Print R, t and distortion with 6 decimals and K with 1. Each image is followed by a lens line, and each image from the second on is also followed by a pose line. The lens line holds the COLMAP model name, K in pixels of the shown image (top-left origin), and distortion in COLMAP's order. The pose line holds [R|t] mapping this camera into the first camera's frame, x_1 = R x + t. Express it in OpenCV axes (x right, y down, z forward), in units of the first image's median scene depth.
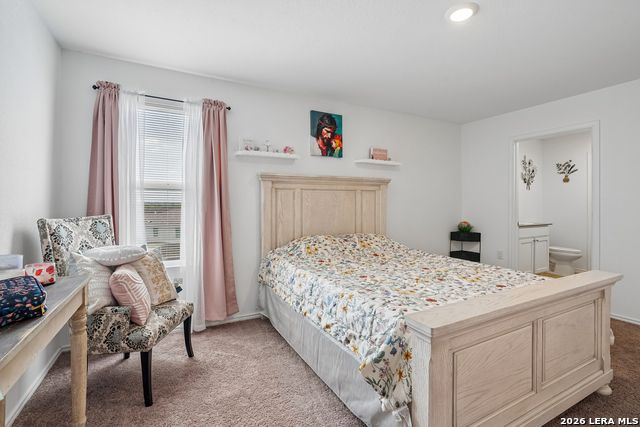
lens RADIAL K [[295.7, 0, 318.6], [0, 295.7, 201.3], [0, 0, 1]] dist [-0.011274, 0.000154]
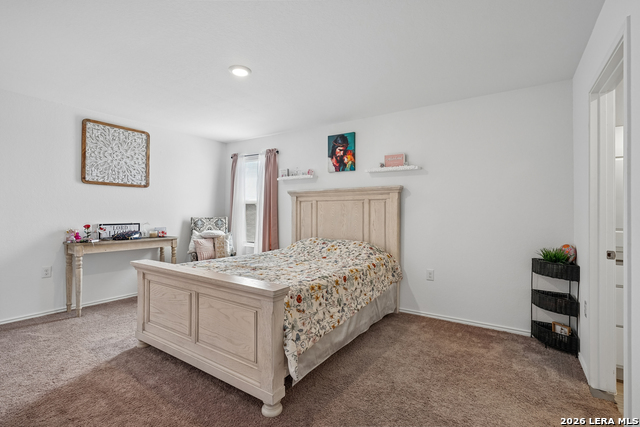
lens RADIAL K [[302.7, 0, 323.3], [0, 302.7, 208.7], [0, 0, 1]] dist [-0.015867, 0.000036]
pose [[0.479625, -0.010200, -0.877415, 1.031946], [-0.002134, 0.999916, -0.012791, 0.008496], [0.877471, 0.008008, 0.479562, 0.374326]]
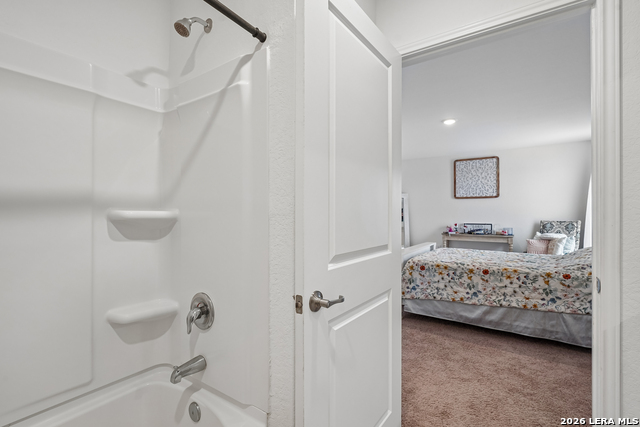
lens RADIAL K [[295.7, 0, 317.1], [0, 295.7, 215.0], [0, 0, 1]] dist [-0.011274, 0.000154]
pose [[-0.892274, -0.004747, -0.451470, 1.204261], [-0.001885, 0.999975, -0.006789, 0.015577], [0.451491, -0.005207, -0.892260, 1.261084]]
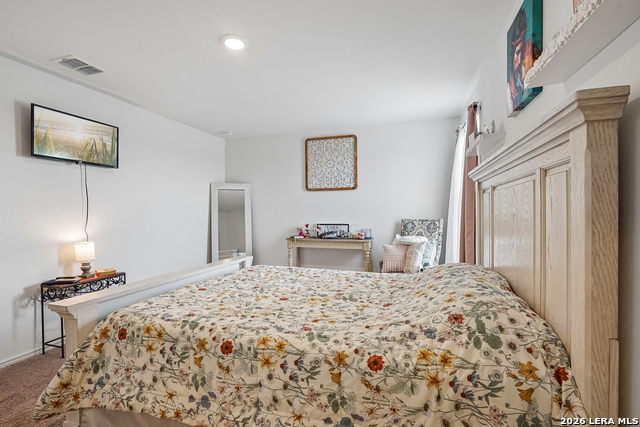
lens RADIAL K [[295.7, 0, 323.9], [0, 295.7, 218.5], [0, 0, 1]] dist [-0.011274, 0.000154]
pose [[-0.717227, 0.015157, -0.696675, 0.591765], [0.007400, 0.999873, 0.014136, 0.010699], [0.696800, 0.004984, -0.717248, 1.076190]]
